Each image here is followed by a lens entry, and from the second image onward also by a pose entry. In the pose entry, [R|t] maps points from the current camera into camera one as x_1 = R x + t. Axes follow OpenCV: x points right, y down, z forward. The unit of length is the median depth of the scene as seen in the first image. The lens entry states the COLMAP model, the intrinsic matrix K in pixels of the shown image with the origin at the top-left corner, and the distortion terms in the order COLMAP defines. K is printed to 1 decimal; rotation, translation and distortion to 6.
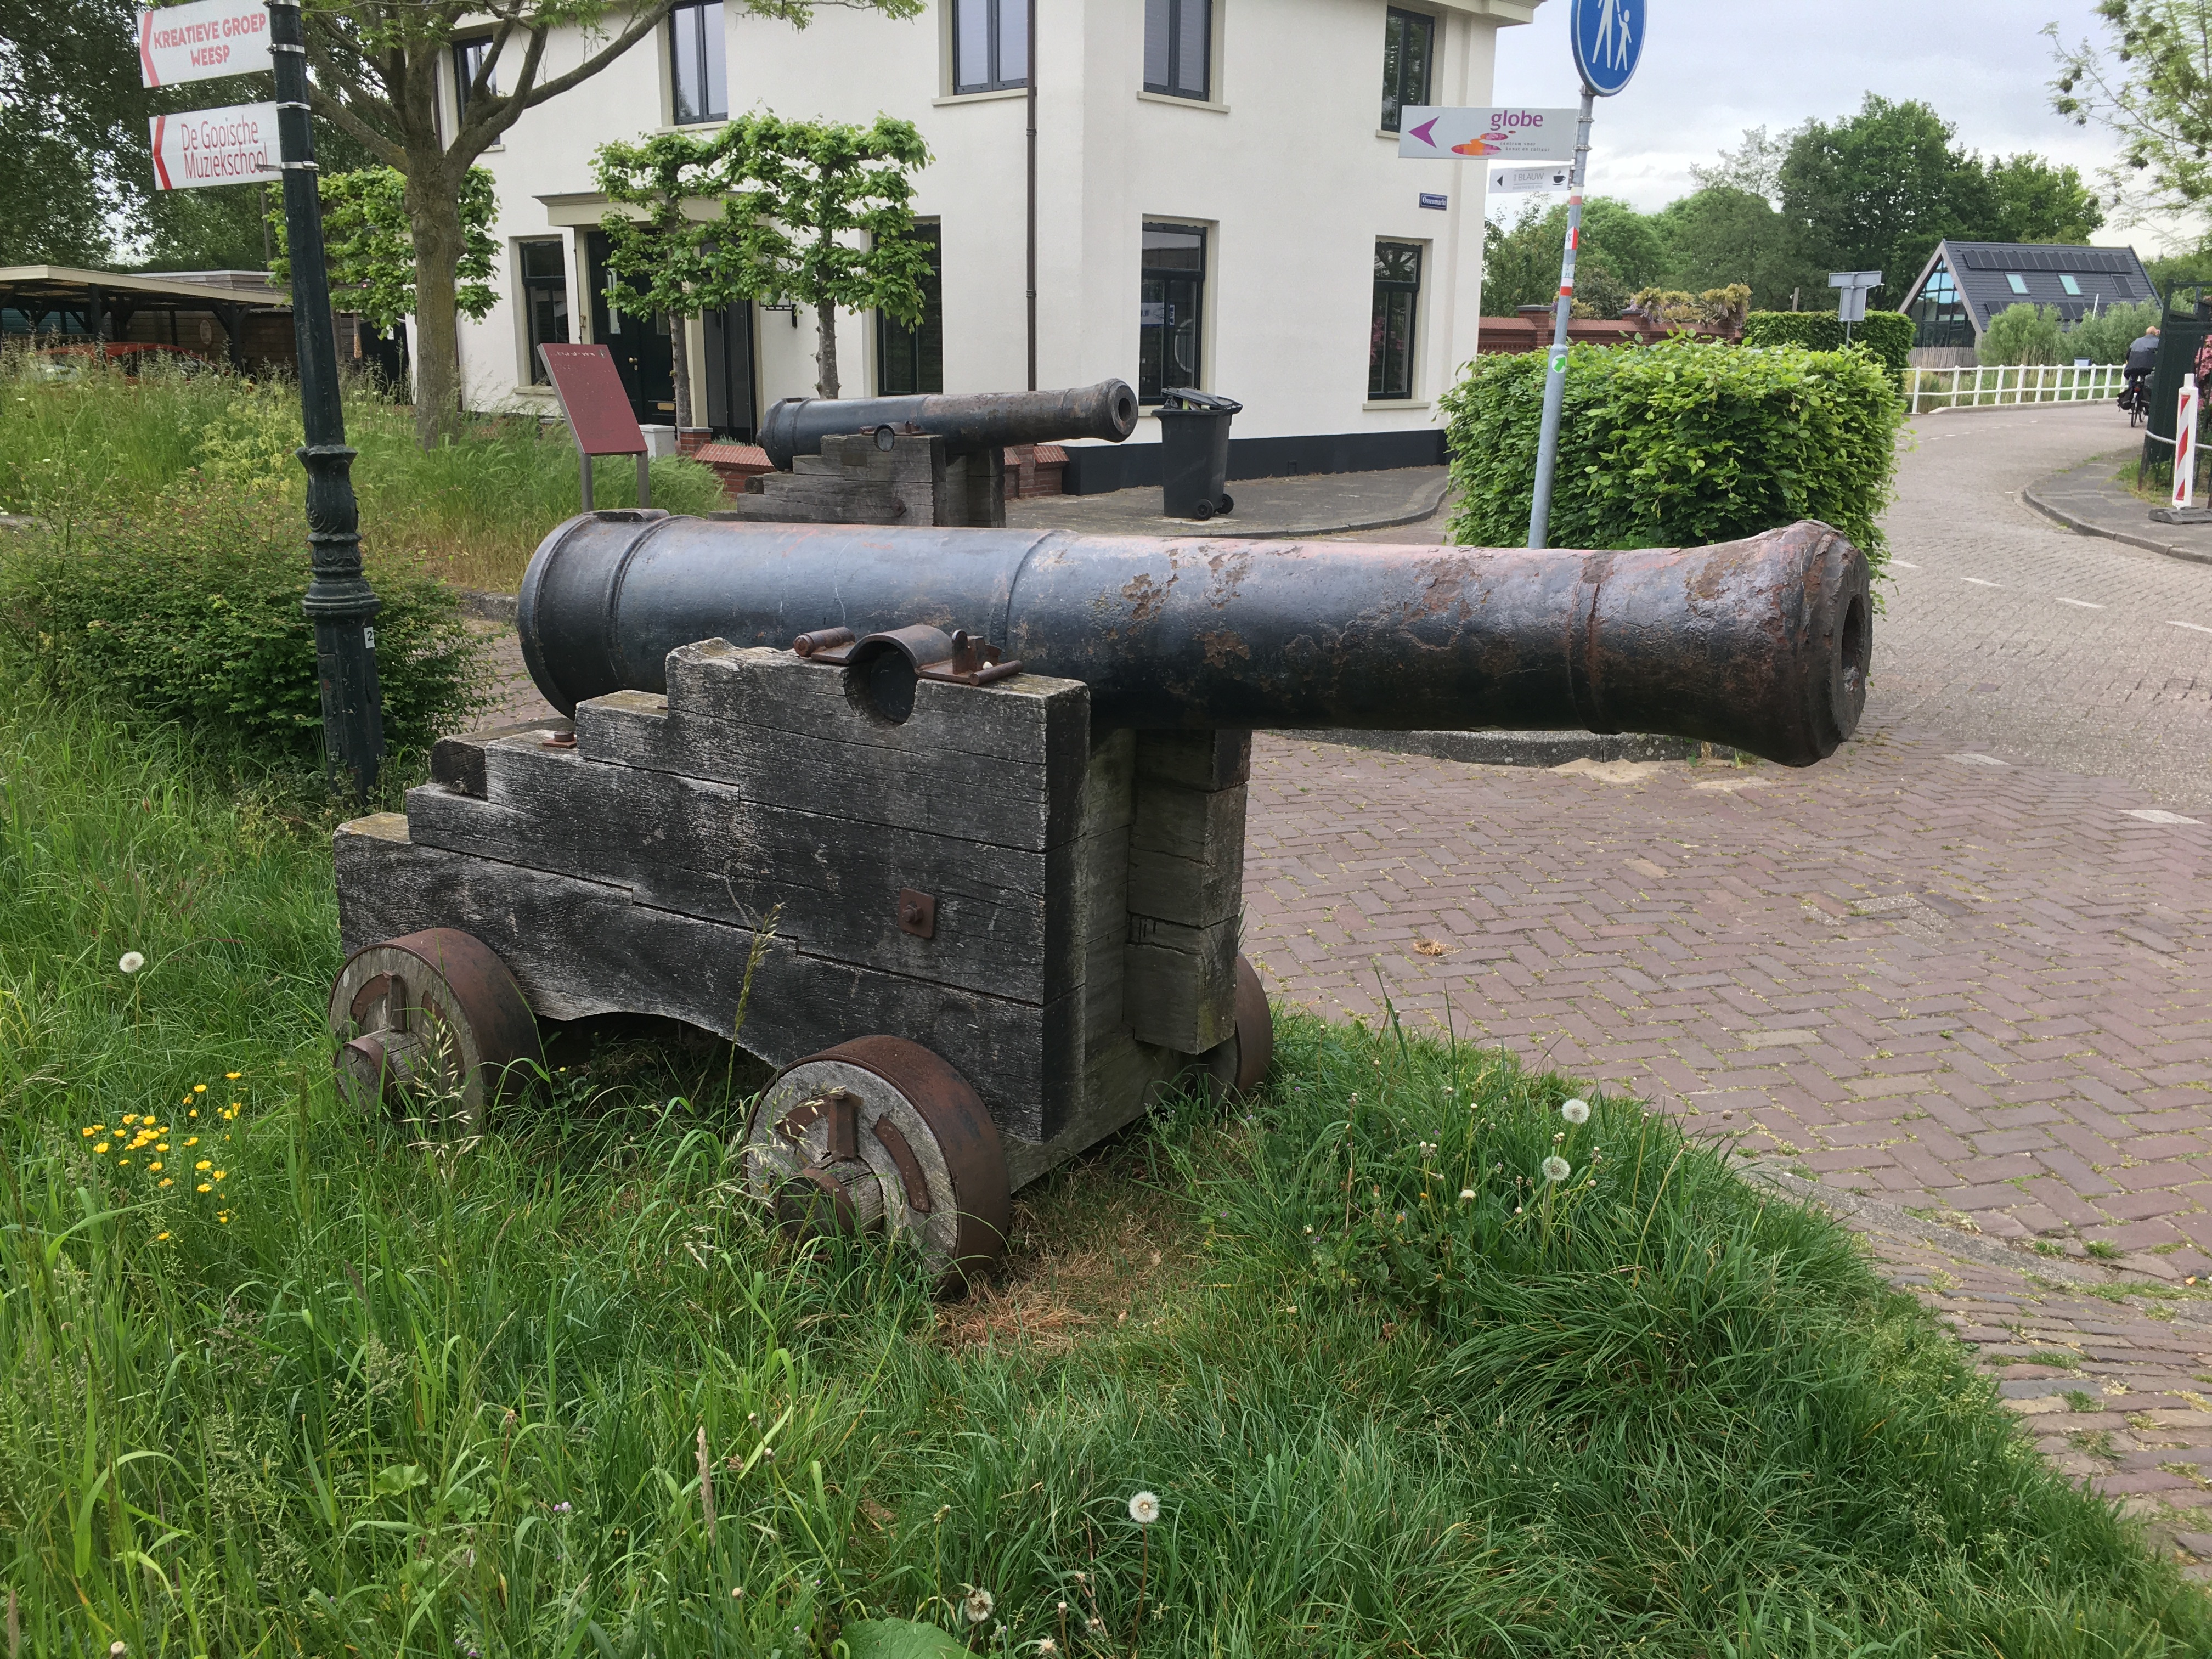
lens RADIAL K [[1848.0, 0, 1102.8], [0, 1848.0, 830.0], [0, 0, 1]] dist [0.072511, 0.001259]
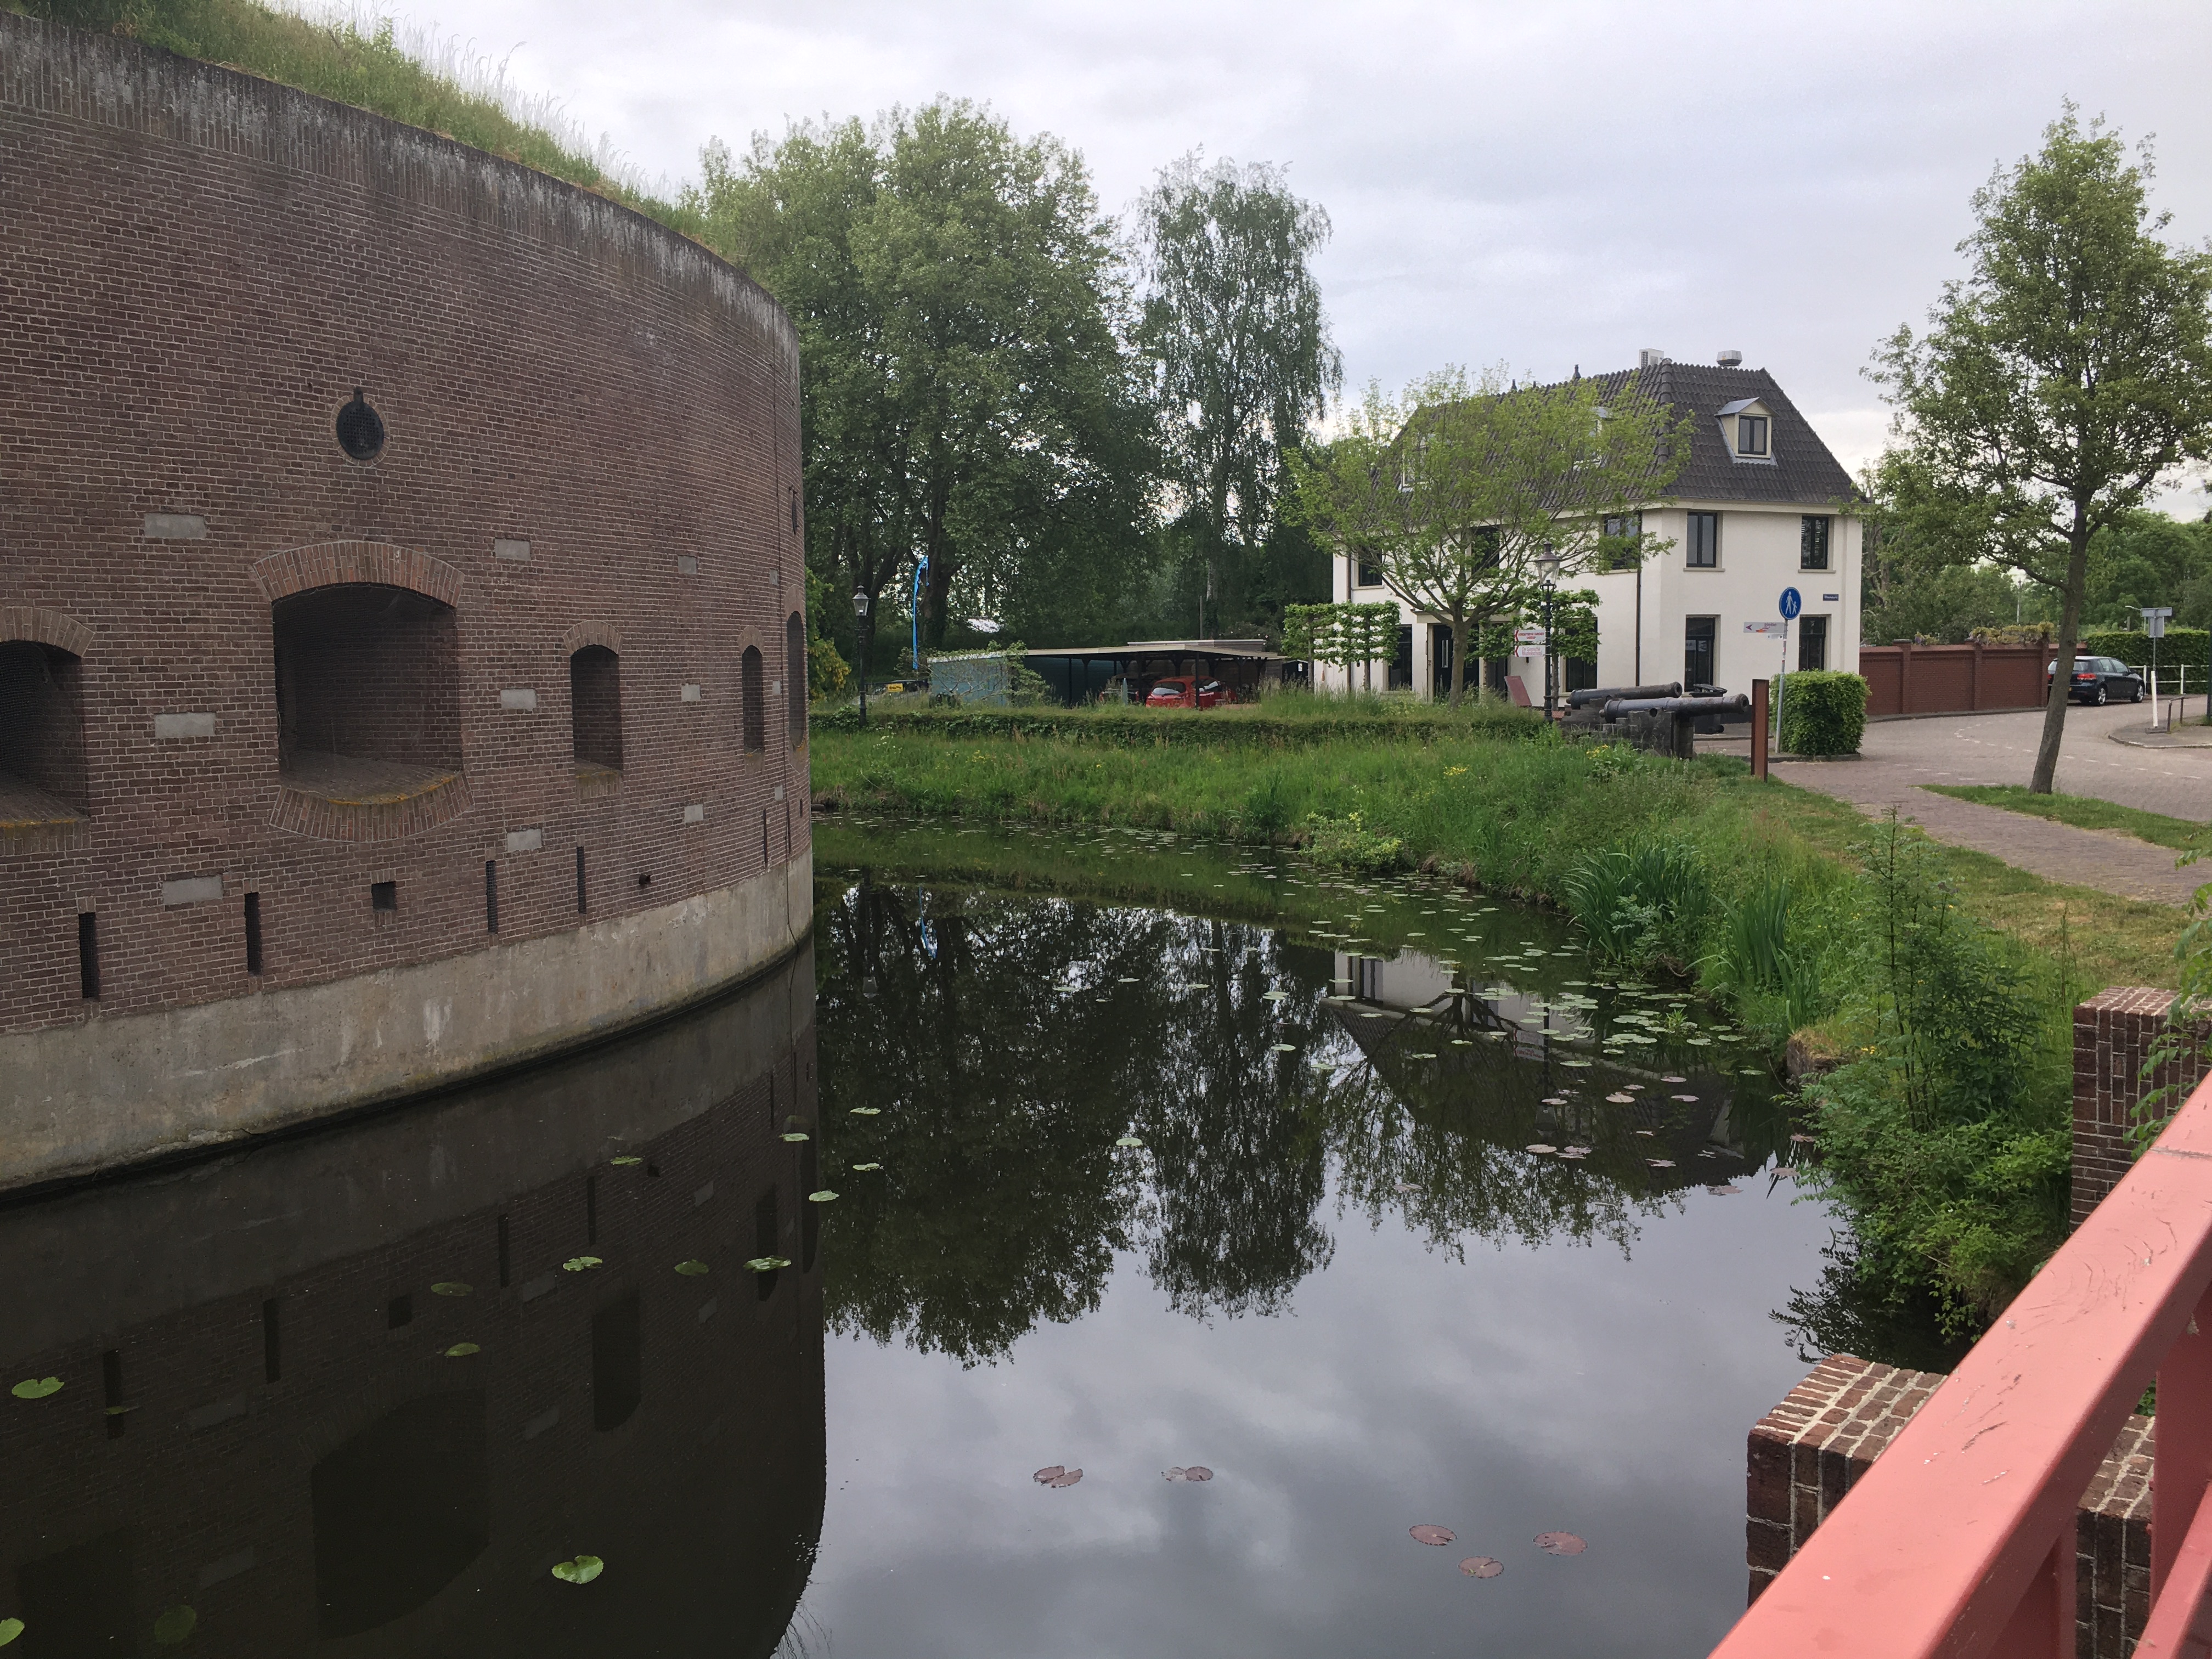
lens RADIAL K [[1848.0, 0, 1099.2], [0, 1848.0, 831.8], [0, 0, 1]] dist [0.072511, 0.001259]
pose [[0.959009, 0.006157, -0.283309, -0.022239], [-0.050522, 0.987462, -0.149557, 0.349444], [0.278836, 0.157740, 0.947295, -1.463083]]
